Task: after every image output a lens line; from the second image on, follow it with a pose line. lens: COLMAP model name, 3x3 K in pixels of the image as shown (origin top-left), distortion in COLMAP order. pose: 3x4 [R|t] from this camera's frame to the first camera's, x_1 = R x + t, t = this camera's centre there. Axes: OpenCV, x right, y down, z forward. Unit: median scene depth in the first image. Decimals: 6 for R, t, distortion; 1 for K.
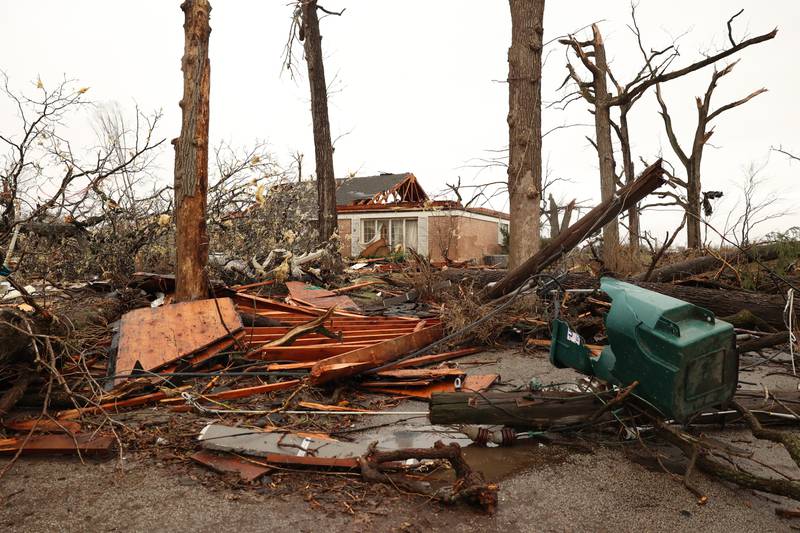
lens RADIAL K [[556.8, 0, 395.7], [0, 556.8, 265.2], [0, 0, 1]] dist [-0.102508, 0.083894]
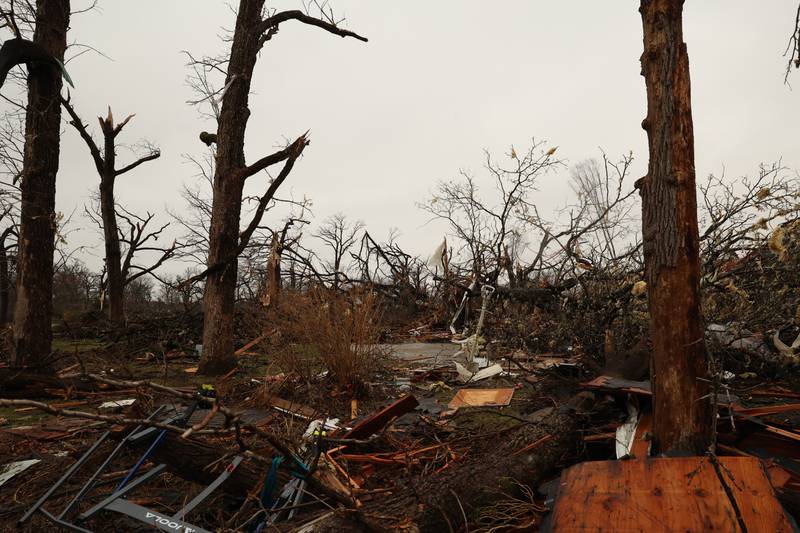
lens RADIAL K [[556.8, 0, 395.7], [0, 556.8, 265.2], [0, 0, 1]] dist [-0.102508, 0.083894]
pose [[0.670667, -0.075414, -0.737915, -0.056675], [0.008342, 0.995522, -0.094160, -0.031491], [0.741712, 0.056994, 0.668293, 0.158822]]
